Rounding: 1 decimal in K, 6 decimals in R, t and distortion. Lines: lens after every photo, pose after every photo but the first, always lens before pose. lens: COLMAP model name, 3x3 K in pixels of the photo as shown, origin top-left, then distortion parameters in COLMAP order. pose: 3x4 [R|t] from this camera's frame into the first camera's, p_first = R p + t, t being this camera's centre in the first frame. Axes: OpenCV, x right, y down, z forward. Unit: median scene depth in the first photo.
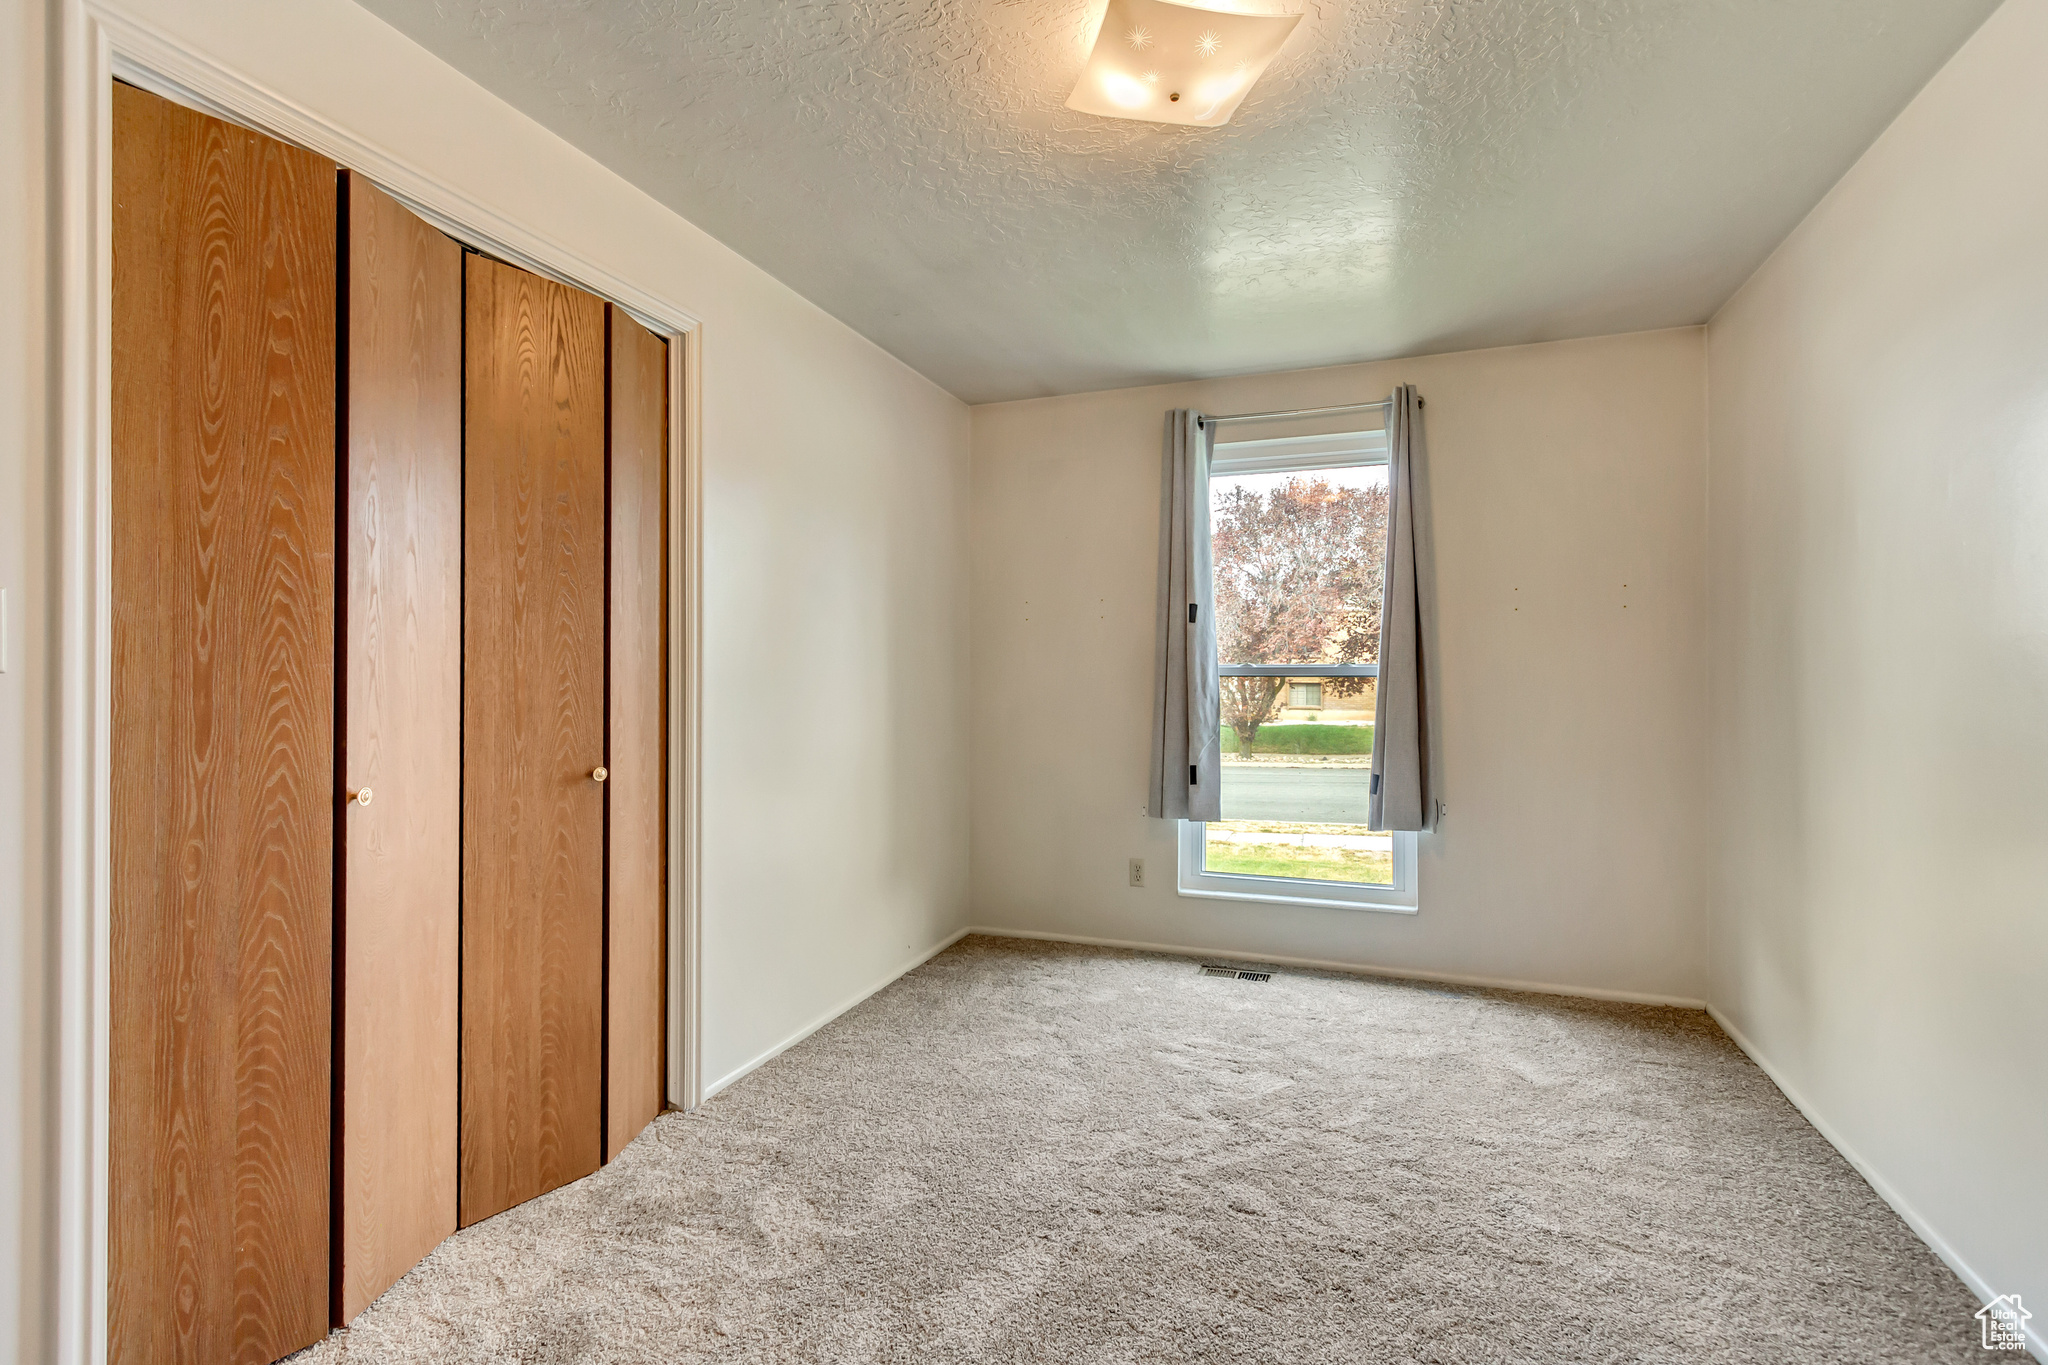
lens RADIAL K [[966.1, 0, 1022.2], [0, 966.1, 680.9], [0, 0, 1]] dist [0.017671, -0.001757]
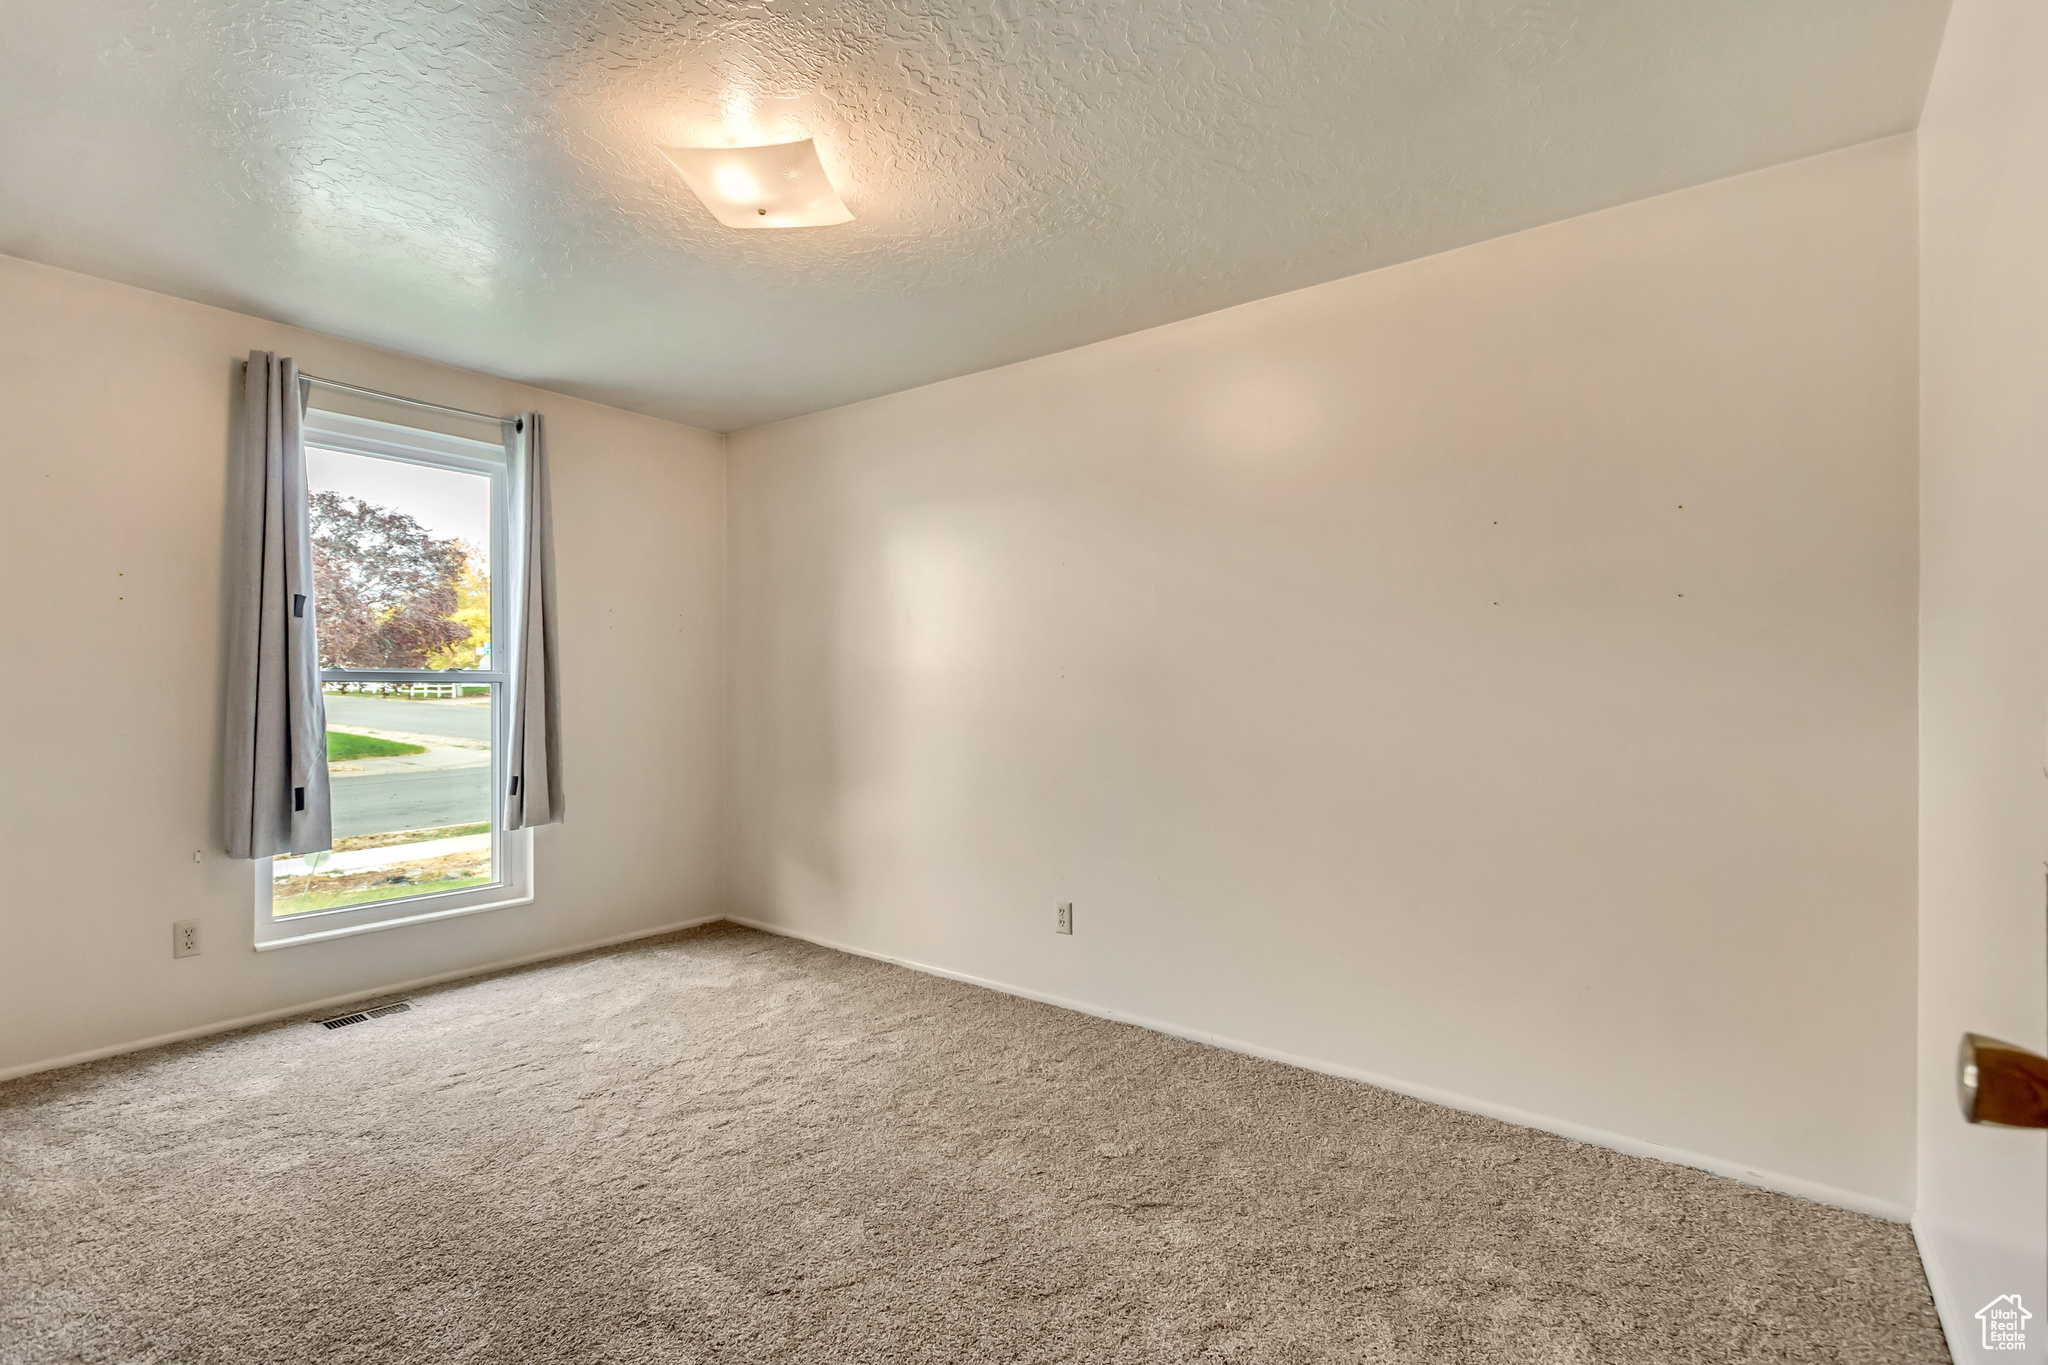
lens RADIAL K [[966.1, 0, 1019.5], [0, 966.1, 682.2], [0, 0, 1]] dist [0.017671, -0.001757]
pose [[0.286200, 0.004066, 0.958161, -0.510818], [-0.005234, 0.999983, -0.002680, -0.005643], [-0.958156, -0.004248, 0.286216, 0.180676]]
